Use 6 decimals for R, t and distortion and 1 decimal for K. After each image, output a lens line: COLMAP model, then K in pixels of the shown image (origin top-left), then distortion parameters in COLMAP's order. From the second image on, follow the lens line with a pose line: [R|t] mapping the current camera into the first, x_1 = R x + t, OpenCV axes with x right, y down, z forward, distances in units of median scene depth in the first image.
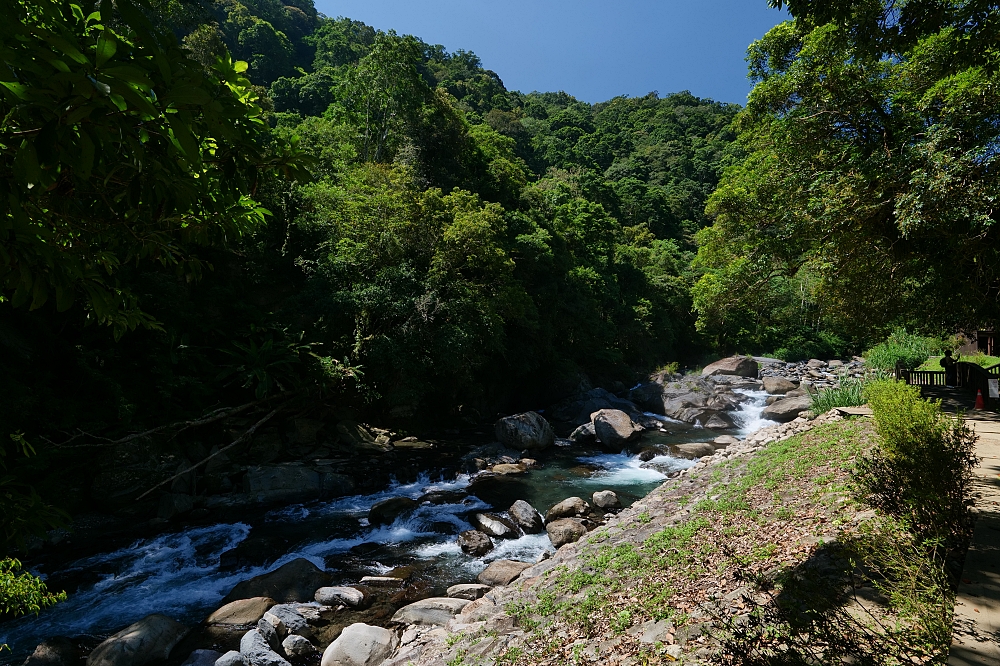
lens RADIAL K [[477.3, 0, 498.1], [0, 477.3, 333.8], [0, 0, 1]] dist [0.013586, -0.000039]
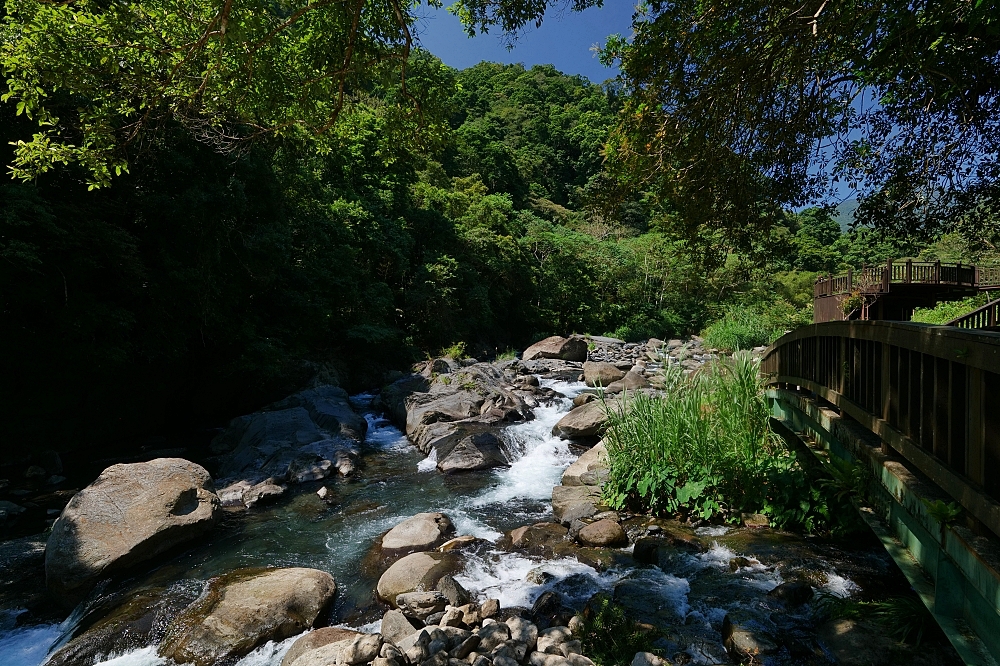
lens RADIAL K [[476.8, 0, 501.2], [0, 476.8, 334.1], [0, 0, 1]] dist [0.003263, 0.000280]
pose [[0.967886, -0.000840, 0.251389, 0.170285], [-0.008705, 0.999283, 0.036852, 0.015159], [-0.251240, -0.037857, 0.967184, 0.228811]]
